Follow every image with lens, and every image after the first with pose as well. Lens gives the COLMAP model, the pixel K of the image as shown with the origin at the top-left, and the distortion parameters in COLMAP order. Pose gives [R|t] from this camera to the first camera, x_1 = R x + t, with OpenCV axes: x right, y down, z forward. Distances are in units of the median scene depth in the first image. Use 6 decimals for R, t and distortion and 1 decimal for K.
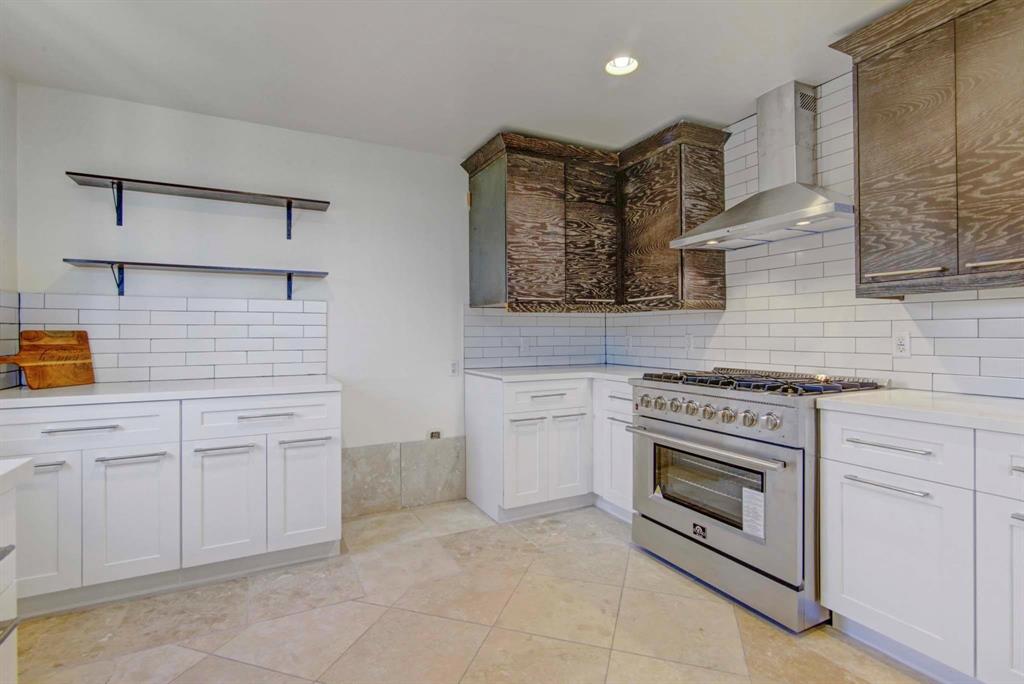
lens RADIAL K [[478.5, 0, 510.9], [0, 478.5, 333.9], [0, 0, 1]] dist [-0.004255, -0.000164]
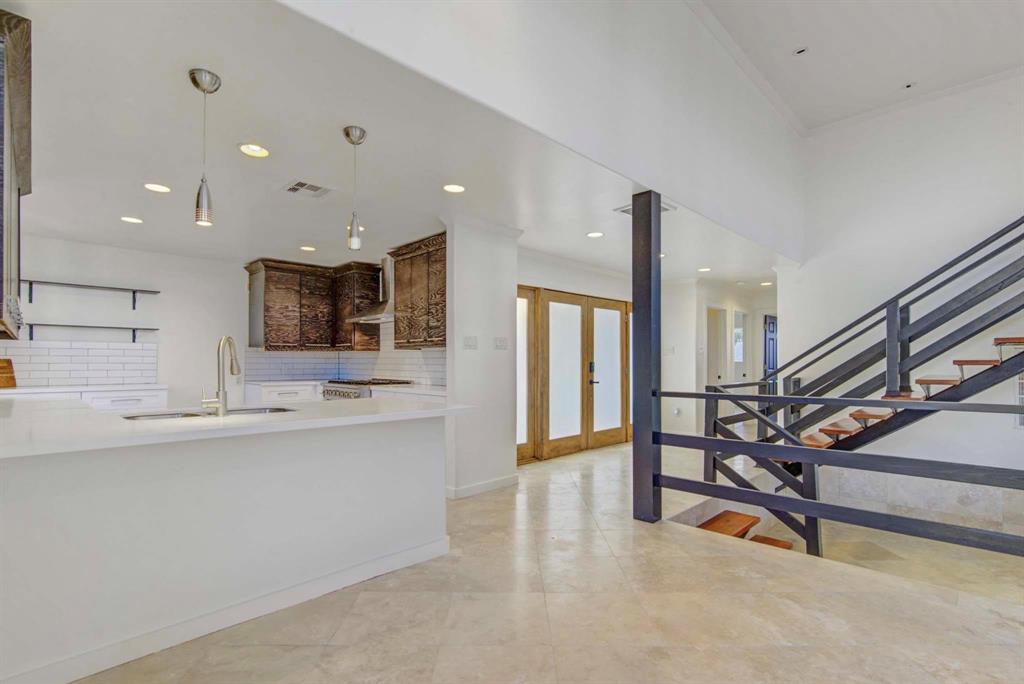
lens RADIAL K [[478.5, 0, 509.6], [0, 478.5, 358.7], [0, 0, 1]] dist [-0.004255, -0.000164]
pose [[0.953375, 0.008570, 0.301666, 0.359317], [-0.006533, 0.999949, -0.007761, -0.004712], [-0.301717, 0.005428, 0.953382, -1.177822]]
